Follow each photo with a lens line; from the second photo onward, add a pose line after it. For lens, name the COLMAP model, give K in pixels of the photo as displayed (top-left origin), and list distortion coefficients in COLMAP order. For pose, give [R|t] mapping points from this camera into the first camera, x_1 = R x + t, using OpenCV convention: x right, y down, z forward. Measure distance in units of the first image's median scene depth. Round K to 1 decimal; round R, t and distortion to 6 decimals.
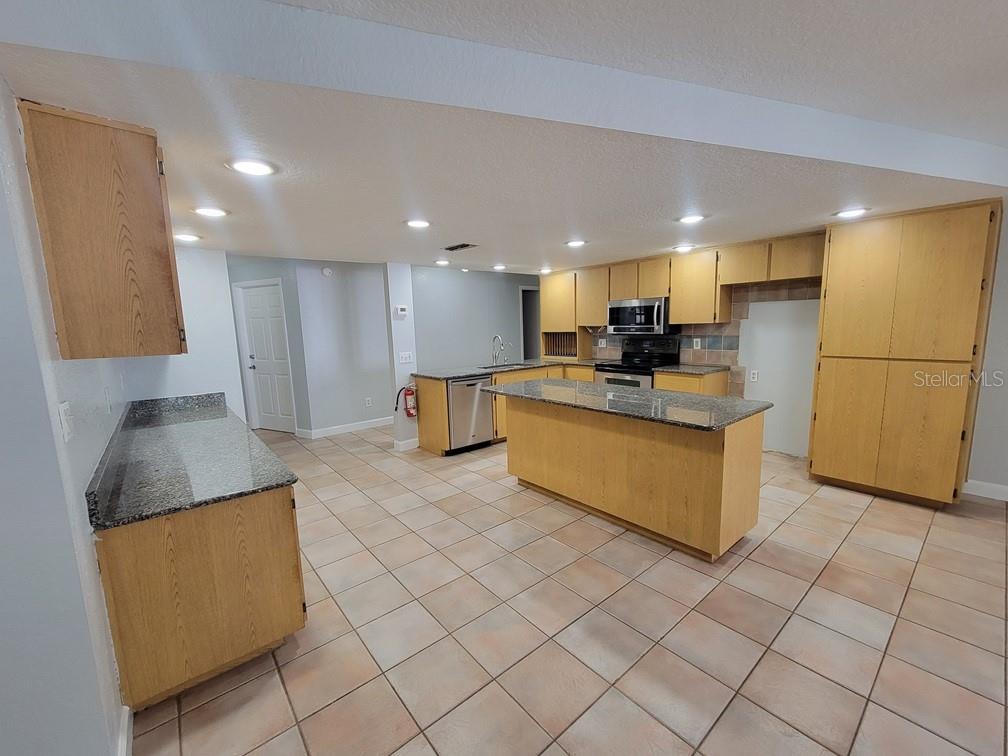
lens RADIAL K [[412.2, 0, 499.9], [0, 412.2, 383.0], [0, 0, 1]] dist [-0.002774, -0.000597]
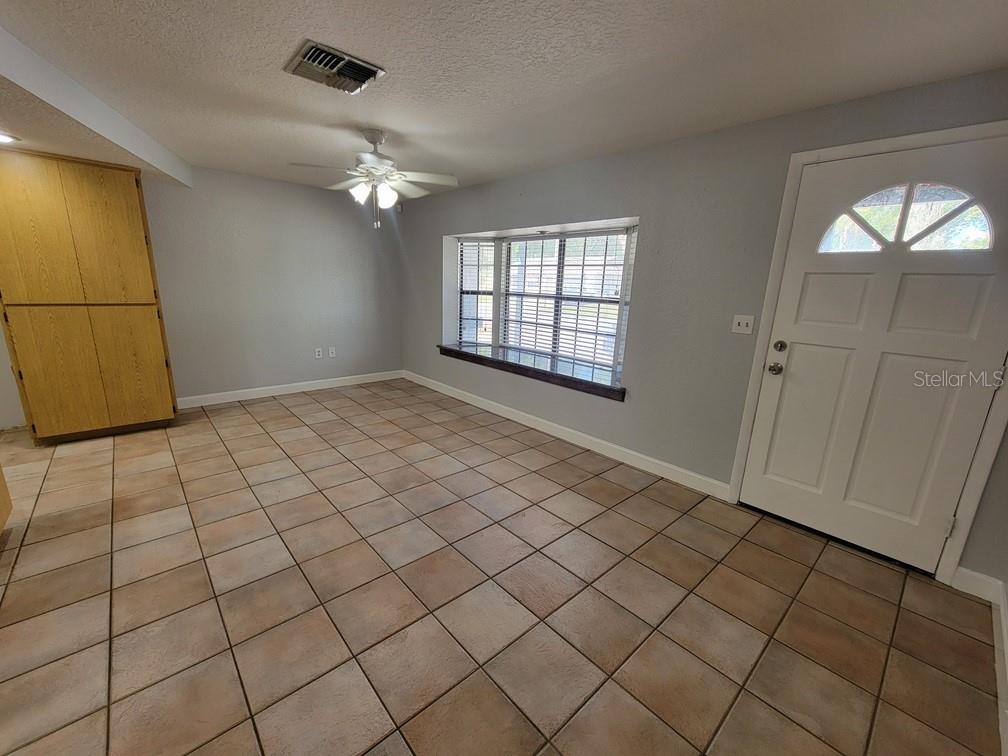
lens RADIAL K [[410.8, 0, 501.1], [0, 410.8, 384.0], [0, 0, 1]] dist [0.001697, -0.000534]
pose [[-0.045385, -0.213045, 0.975988, -0.105814], [0.110337, 0.969948, 0.216857, 0.017786], [-0.992857, 0.117530, -0.020514, 0.006260]]
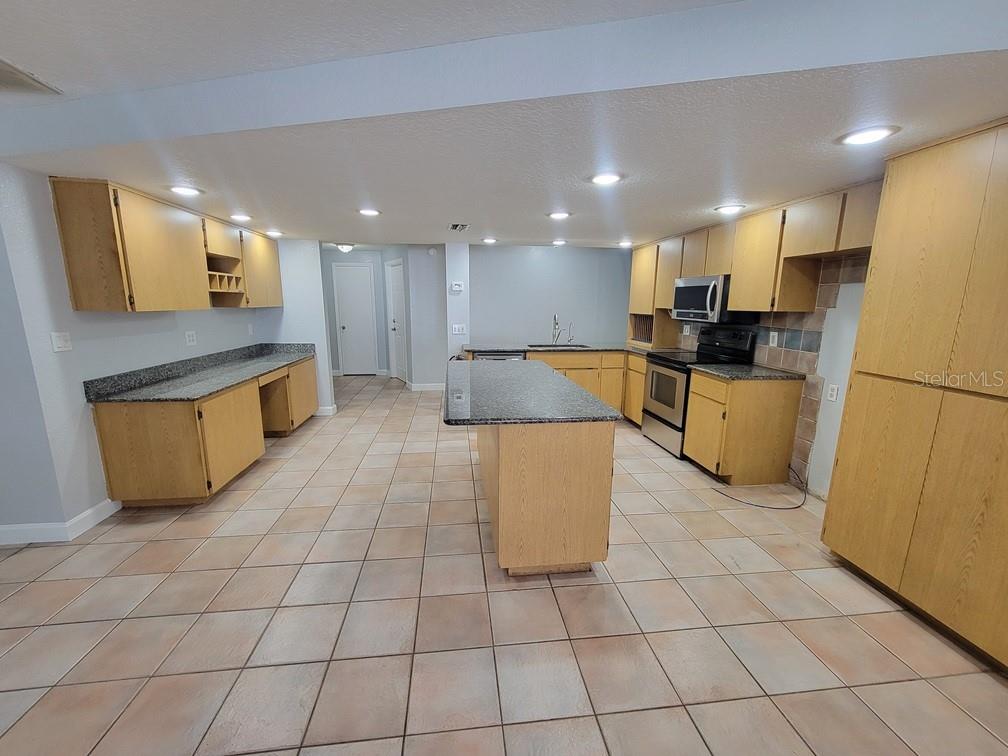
lens RADIAL K [[411.5, 0, 501.4], [0, 411.5, 383.2], [0, 0, 1]] dist [-0.001398, -0.000643]
pose [[0.839258, 0.141229, -0.525072, 0.495934], [-0.109174, 0.989782, 0.091723, -0.033985], [0.532661, -0.019655, 0.846100, 0.126471]]
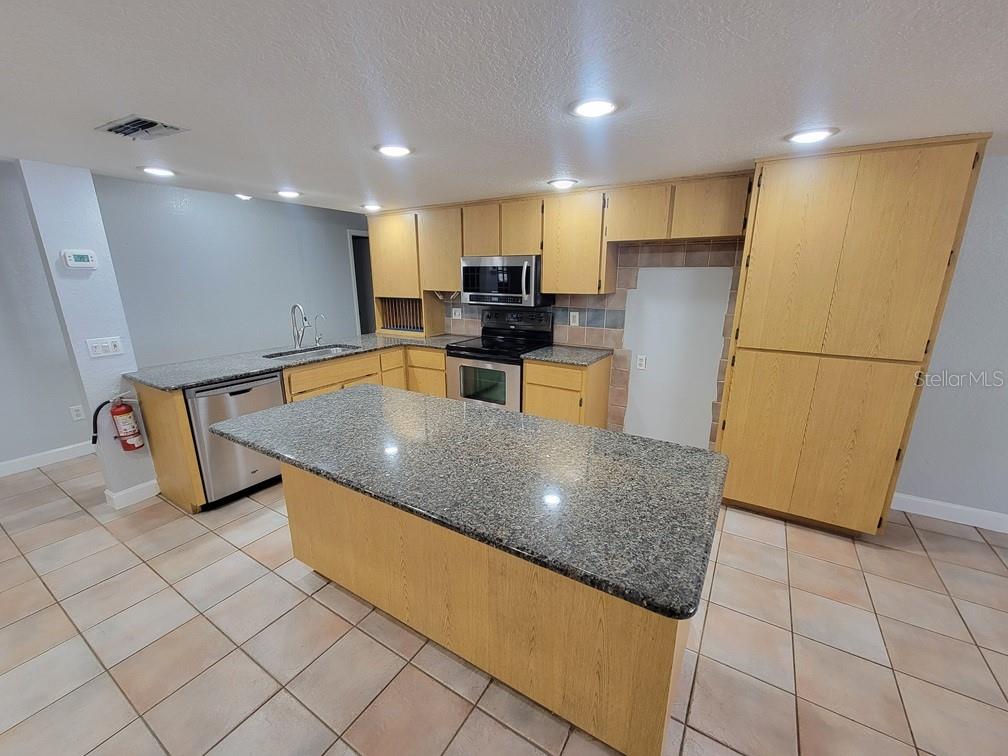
lens RADIAL K [[410.8, 0, 501.1], [0, 410.8, 384.0], [0, 0, 1]] dist [0.001697, -0.000534]
pose [[0.948306, -0.054954, 0.312563, 0.106614], [0.018999, 0.992957, 0.116938, -0.071077], [-0.316788, -0.104954, 0.942672, 0.322173]]
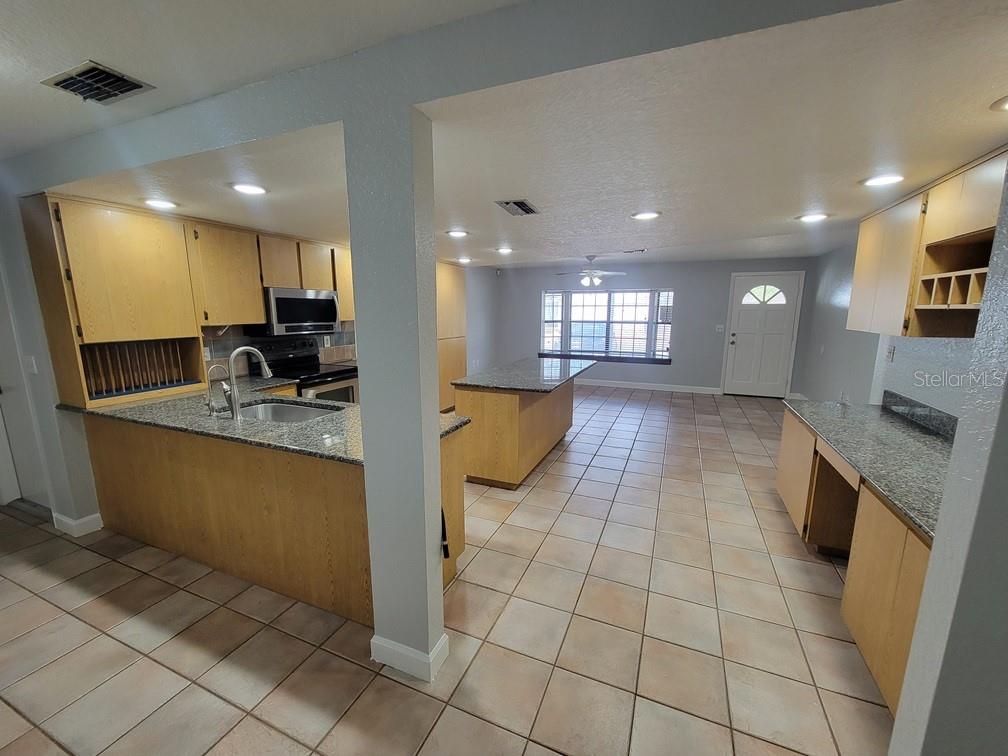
lens RADIAL K [[412.2, 0, 499.9], [0, 412.2, 383.0], [0, 0, 1]] dist [-0.002774, -0.000597]
pose [[-0.452911, -0.129319, 0.882127, -0.604856], [0.139880, 0.966864, 0.213560, -0.159873], [-0.880514, 0.220116, -0.419815, 1.135501]]
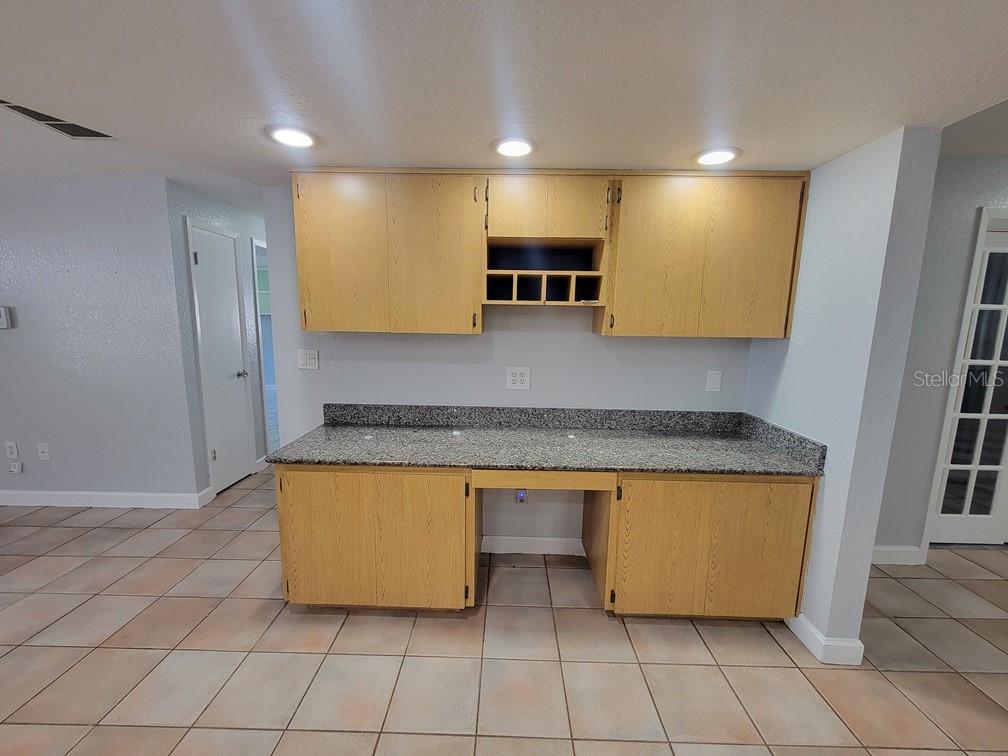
lens RADIAL K [[411.5, 0, 501.4], [0, 411.5, 383.2], [0, 0, 1]] dist [-0.001398, -0.000643]
pose [[-0.648483, 0.133686, -0.749398, -0.051237], [-0.104300, 0.959570, 0.261433, -0.111228], [0.754050, 0.247697, -0.608322, 0.803600]]
